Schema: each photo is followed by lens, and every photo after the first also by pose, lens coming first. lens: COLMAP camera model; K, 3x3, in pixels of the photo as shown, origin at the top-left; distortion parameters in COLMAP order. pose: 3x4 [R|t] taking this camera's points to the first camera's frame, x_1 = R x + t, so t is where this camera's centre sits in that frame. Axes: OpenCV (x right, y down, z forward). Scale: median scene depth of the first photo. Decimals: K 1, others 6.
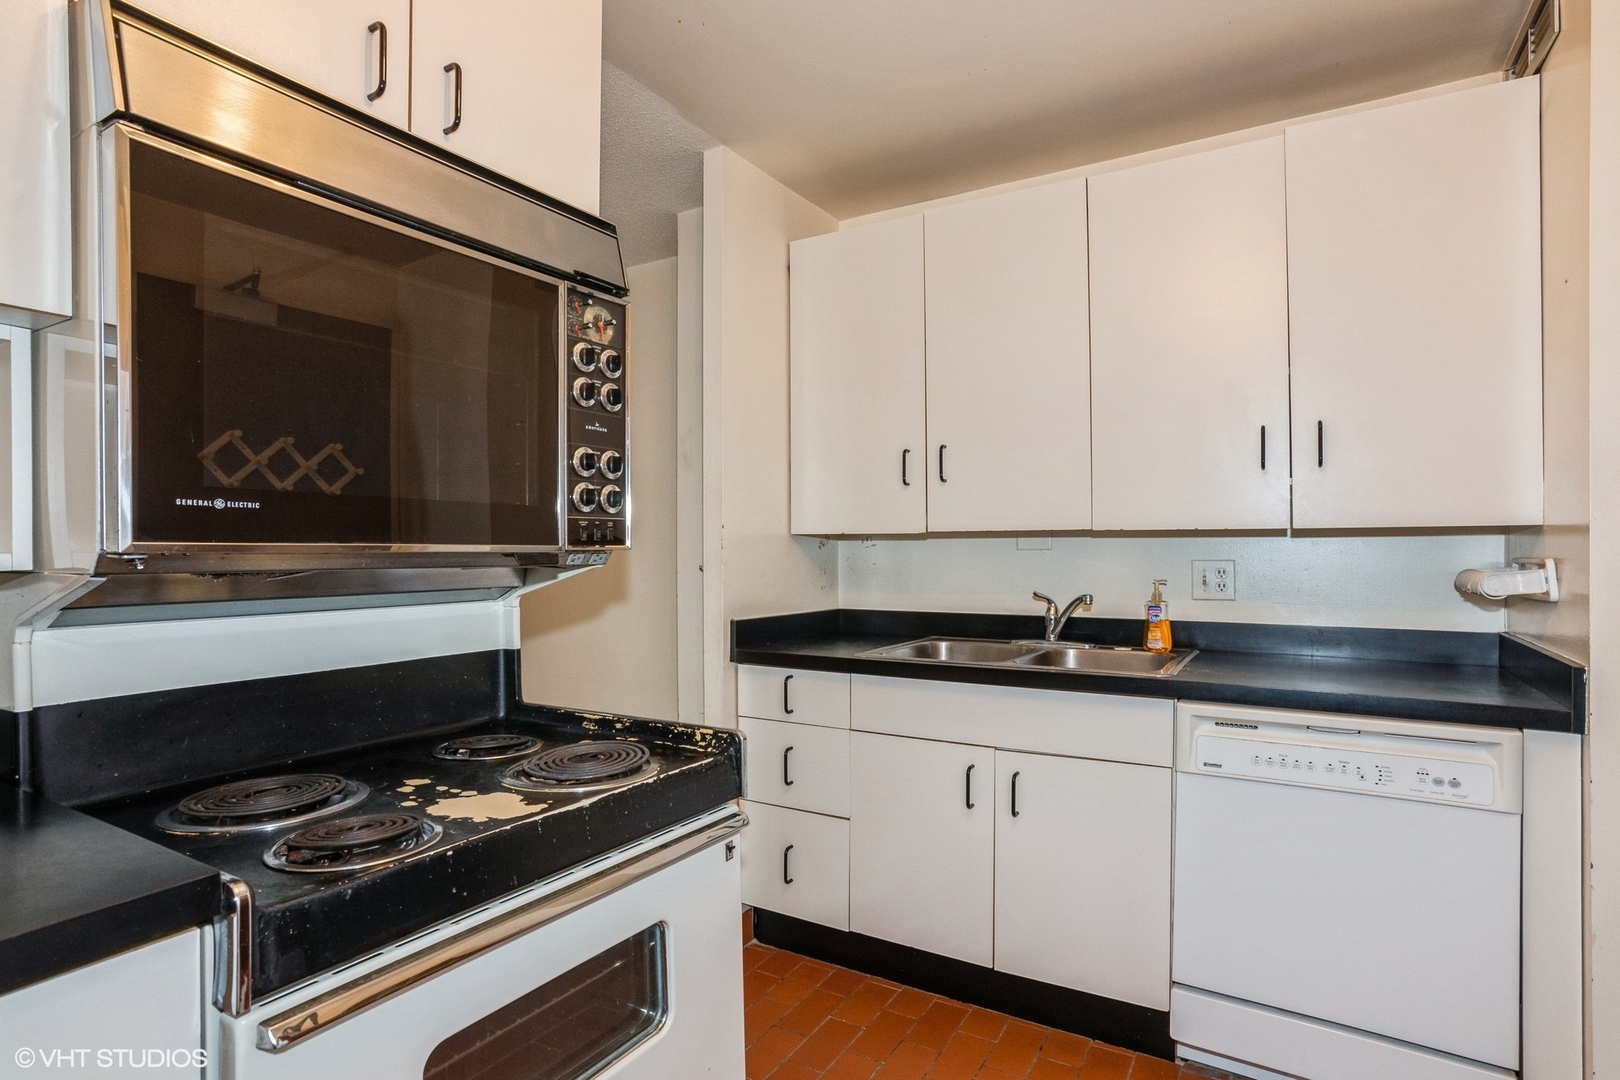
lens RADIAL K [[814.9, 0, 829.5], [0, 814.9, 536.3], [0, 0, 1]] dist [0.011757, 0.000888]
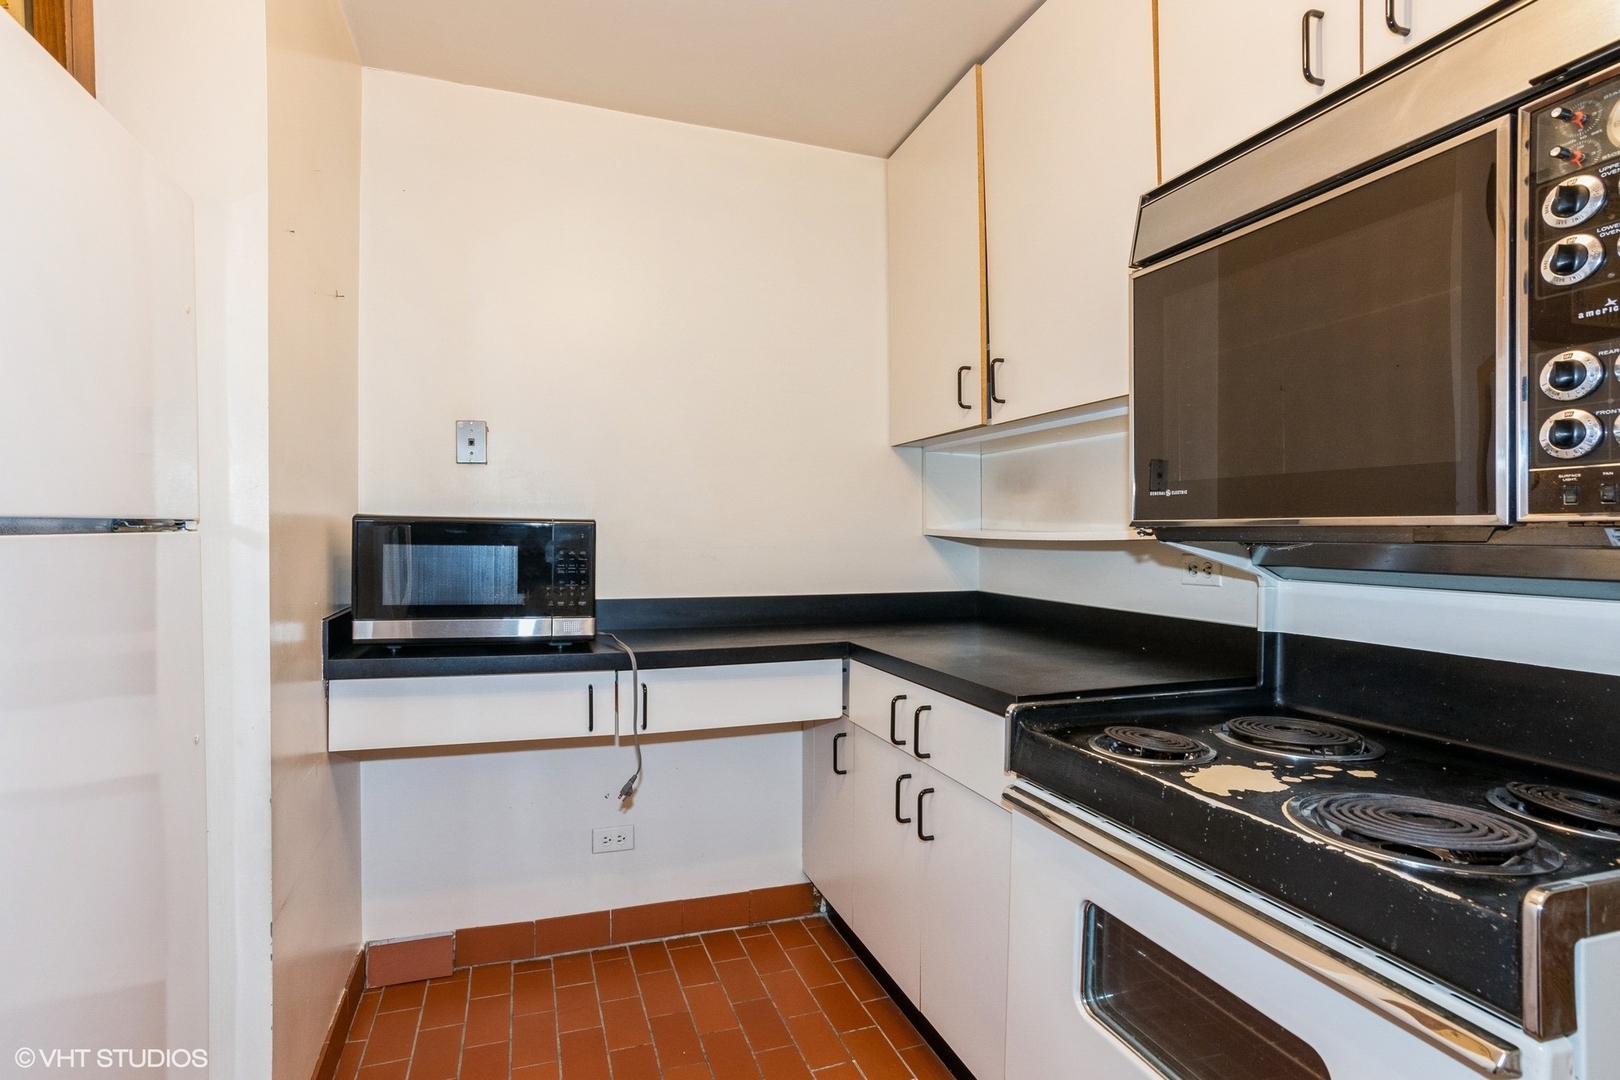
lens RADIAL K [[814.9, 0, 829.5], [0, 814.9, 536.3], [0, 0, 1]] dist [0.011757, 0.000888]
pose [[-0.615065, 0.004333, -0.788465, 0.617387], [0.009739, 0.999950, -0.002102, 0.027937], [0.788416, -0.008971, -0.615077, 1.132394]]
